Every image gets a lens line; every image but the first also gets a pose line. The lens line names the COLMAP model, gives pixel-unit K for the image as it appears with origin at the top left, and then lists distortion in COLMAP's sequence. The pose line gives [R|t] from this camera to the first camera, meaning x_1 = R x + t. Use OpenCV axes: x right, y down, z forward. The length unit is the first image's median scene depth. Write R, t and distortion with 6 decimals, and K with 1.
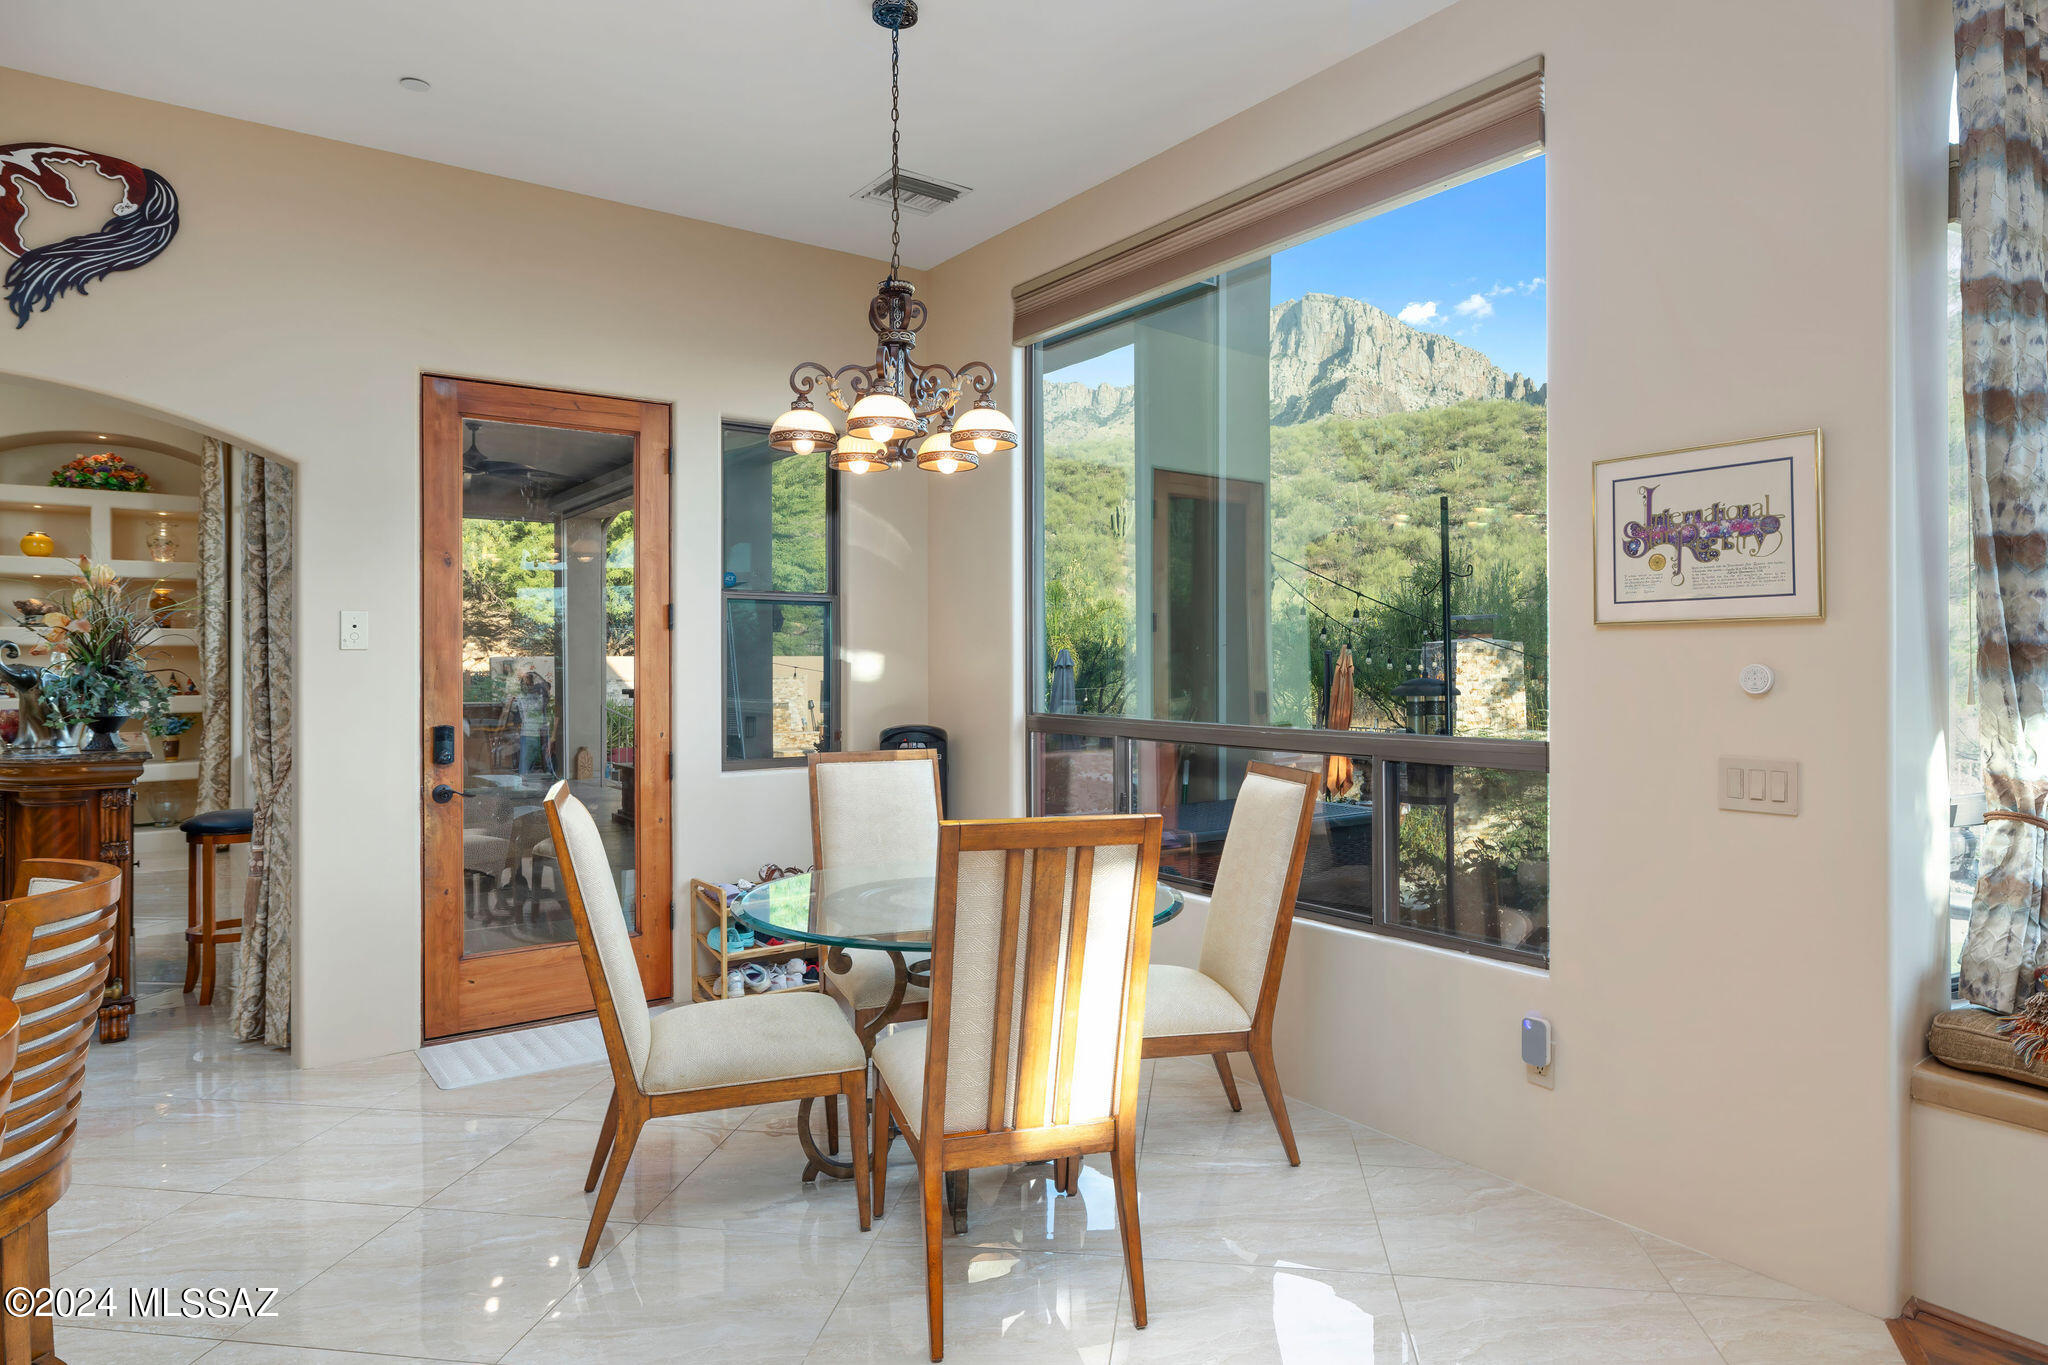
lens RADIAL K [[1234.2, 0, 1021.4], [0, 1234.2, 663.4], [0, 0, 1]] dist [-0.001021, -0.000019]
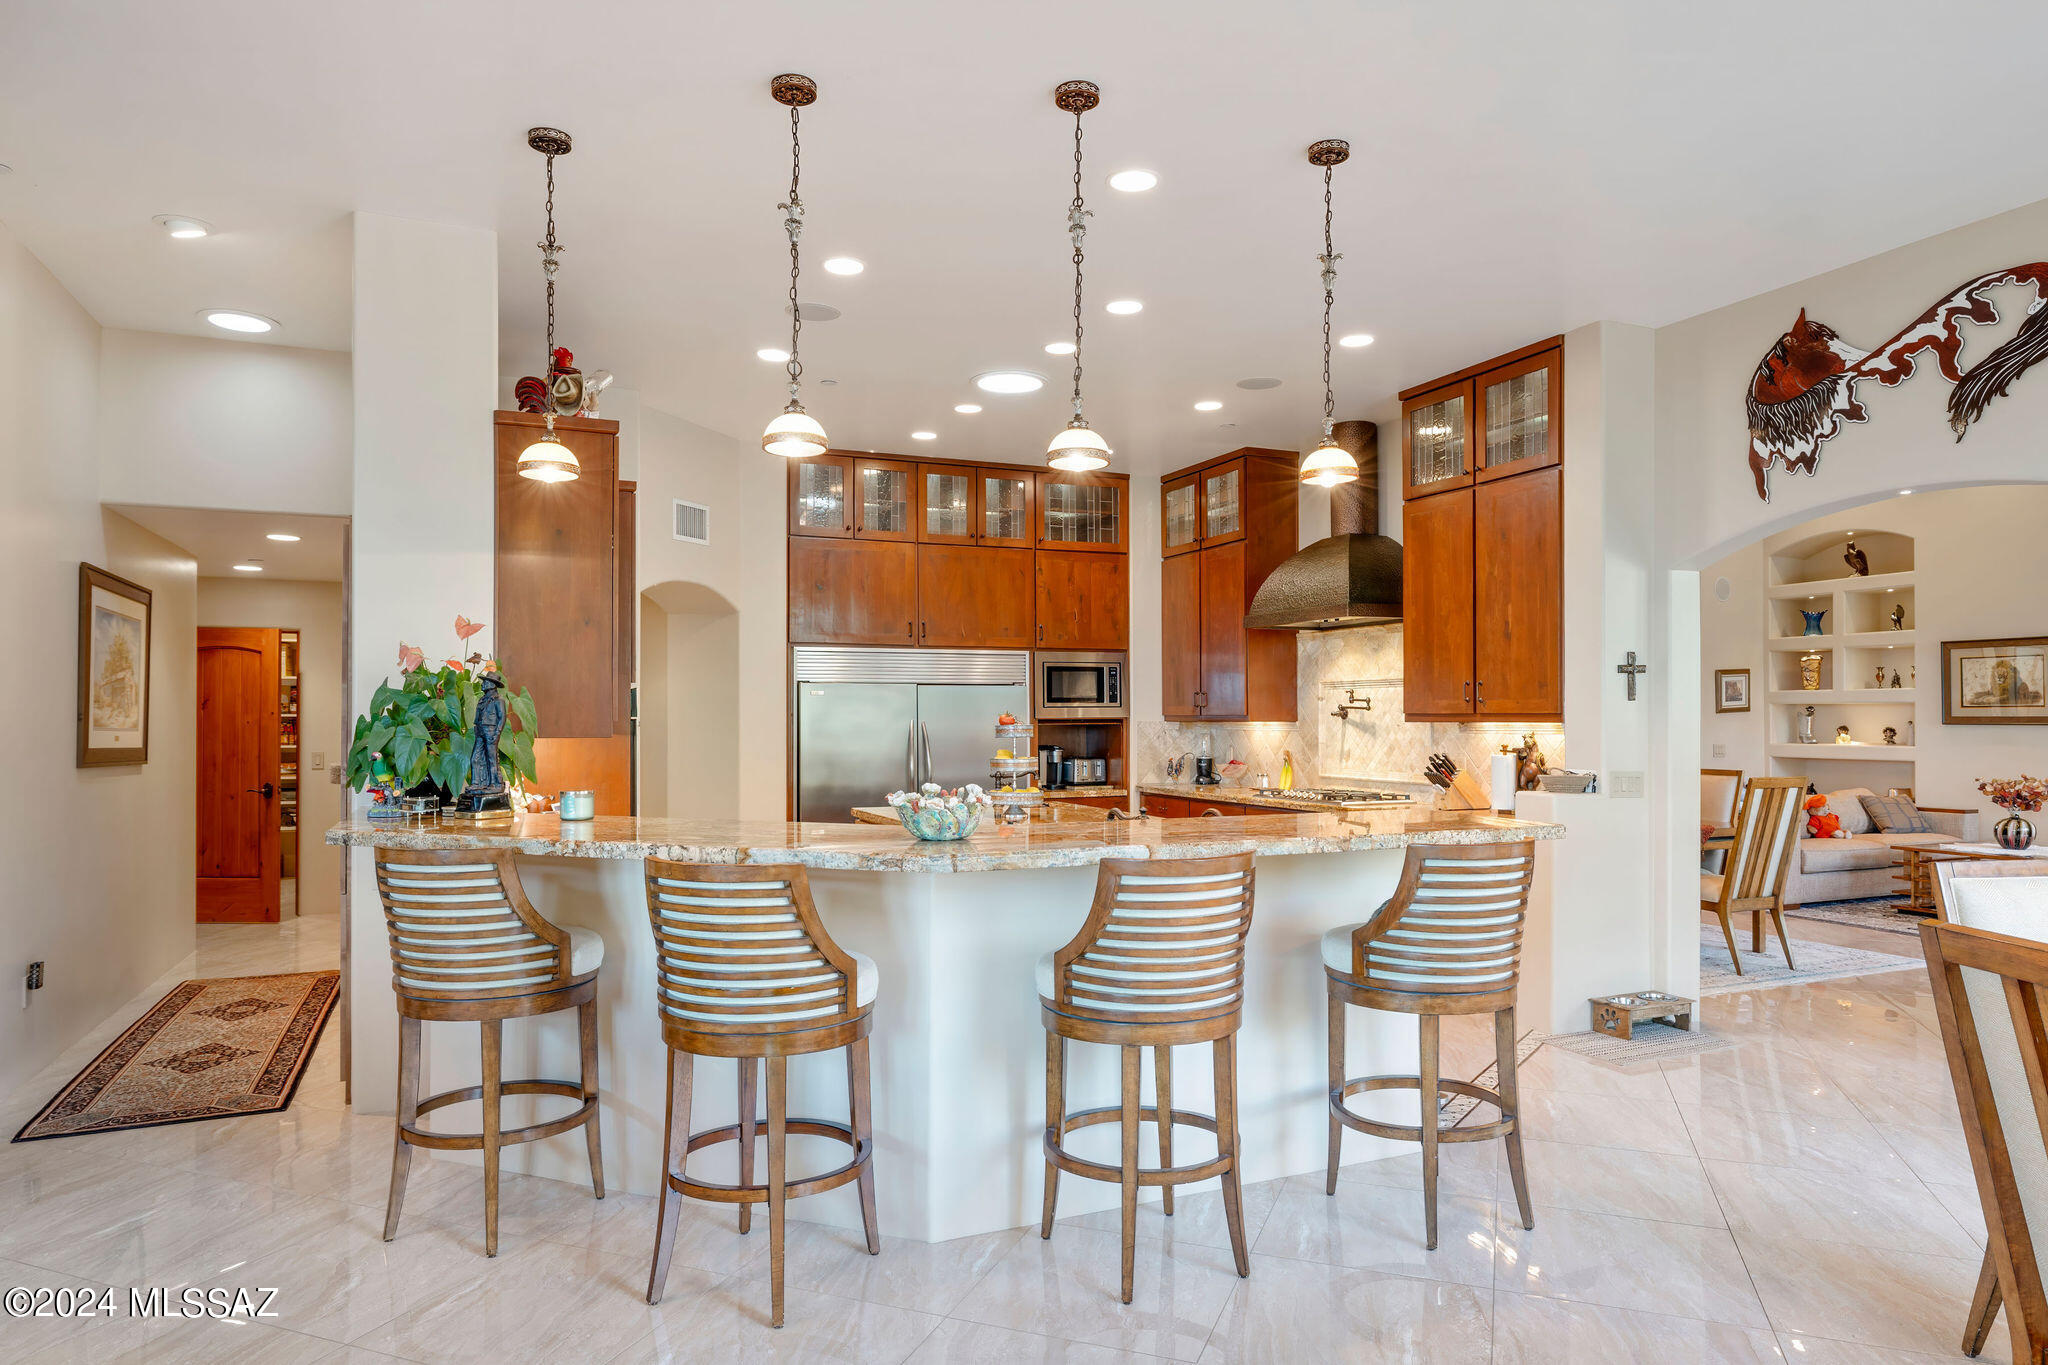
lens RADIAL K [[1234.2, 0, 1030.9], [0, 1234.2, 713.3], [0, 0, 1]] dist [-0.001021, -0.000019]
pose [[-0.211190, -0.003339, -0.977439, 0.542826], [0.000962, 0.999993, -0.003624, -0.003584], [0.977444, -0.001706, -0.211186, 0.362699]]
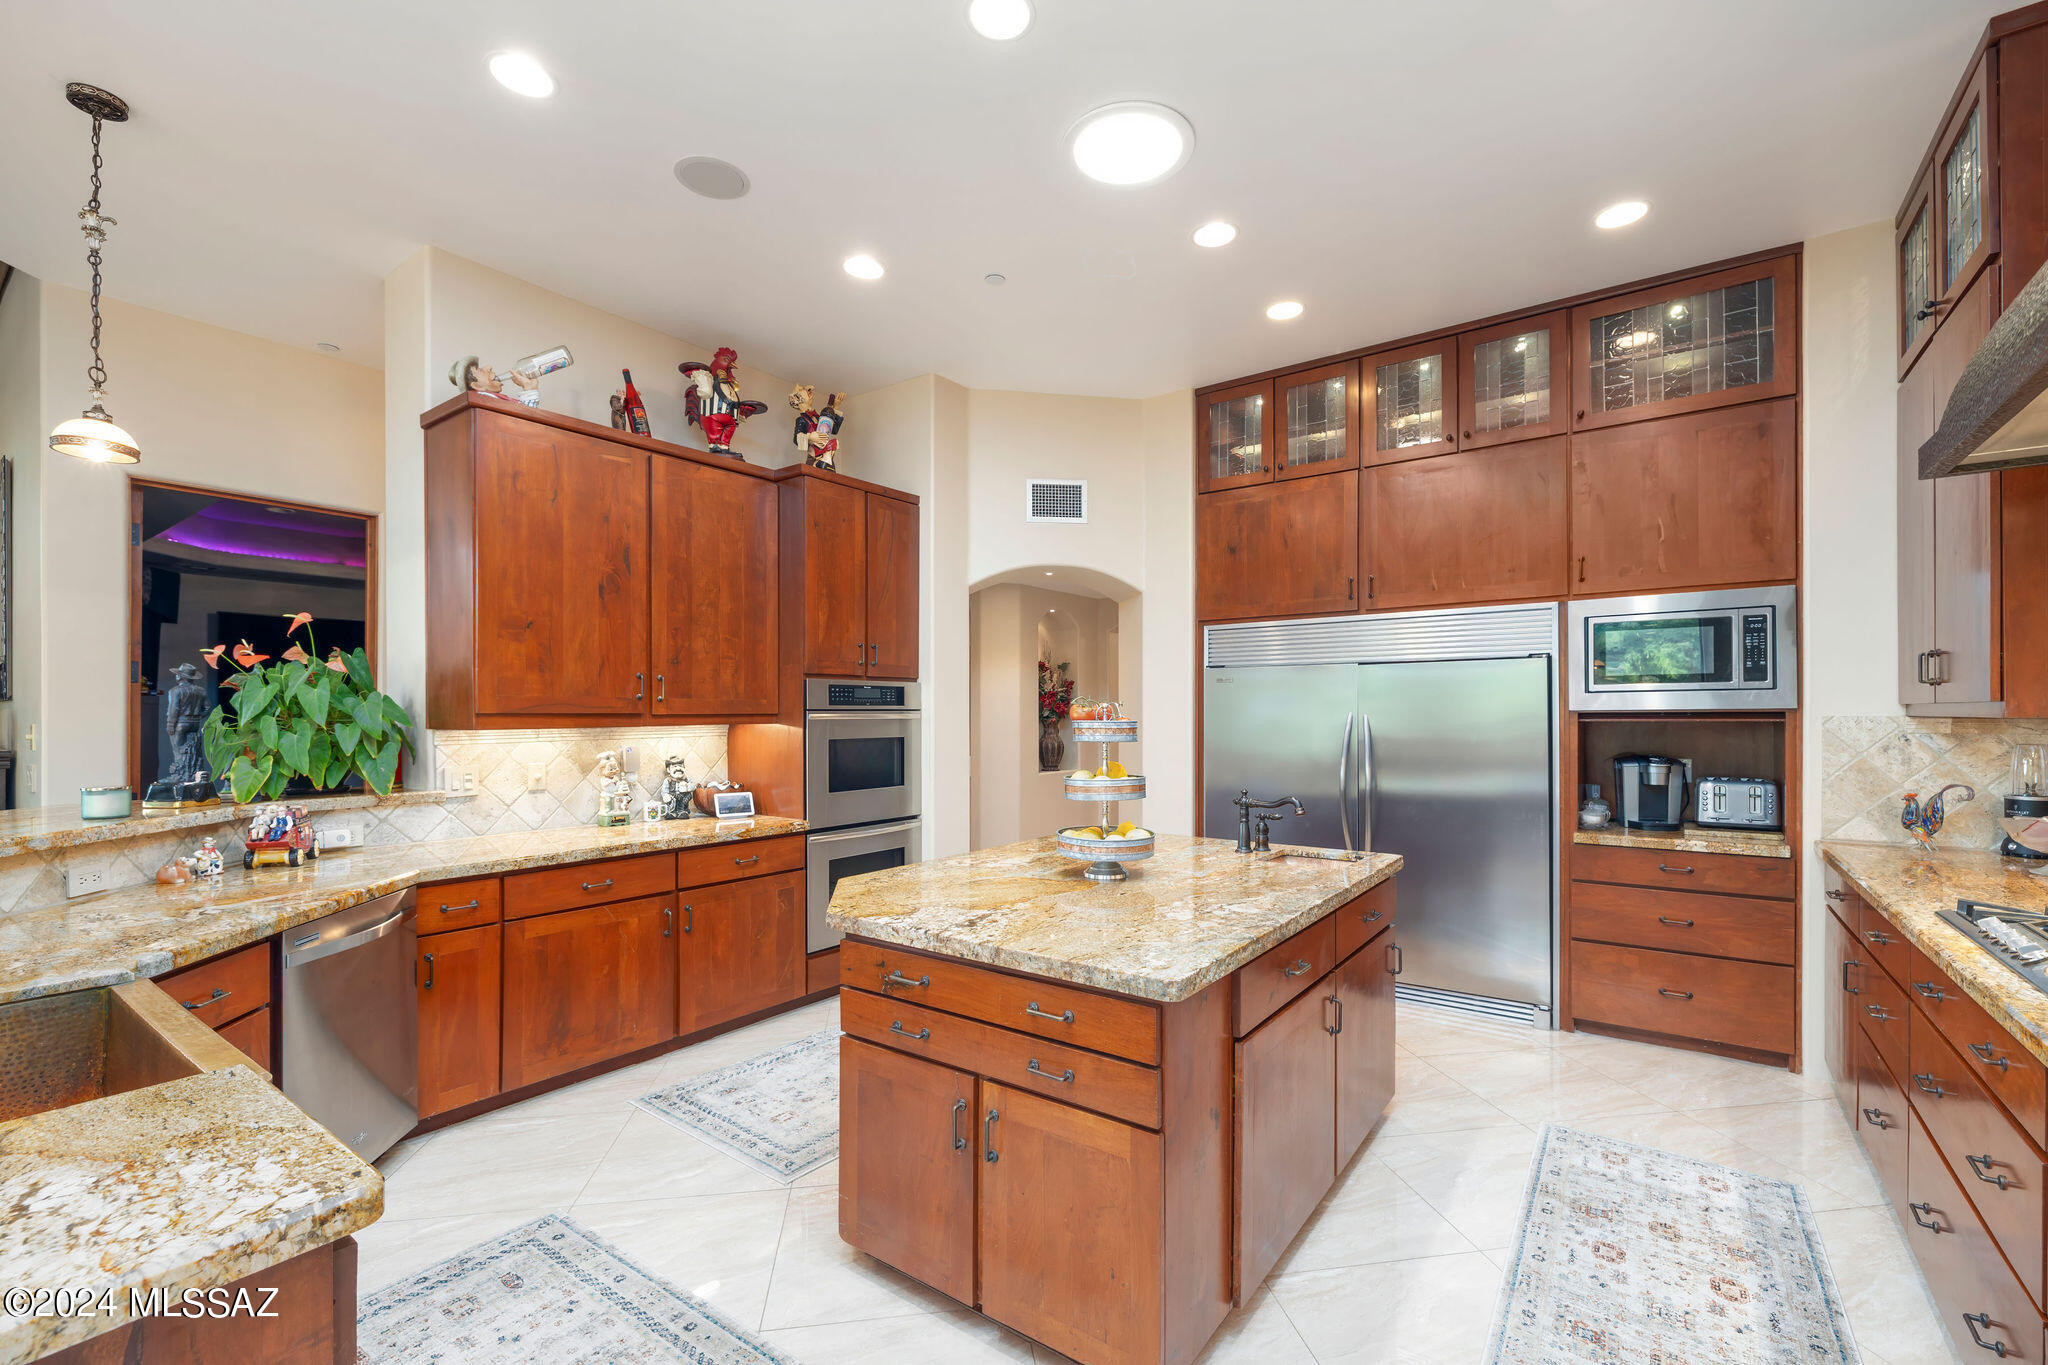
lens RADIAL K [[871.2, 0, 1023.8], [0, 871.2, 699.7], [0, 0, 1]] dist [0.003262, 0.000110]
pose [[-0.953179, -0.001460, -0.302403, -0.785655], [0.001372, 0.999957, -0.009156, -0.005639], [0.302403, -0.009142, -0.953136, 0.639051]]
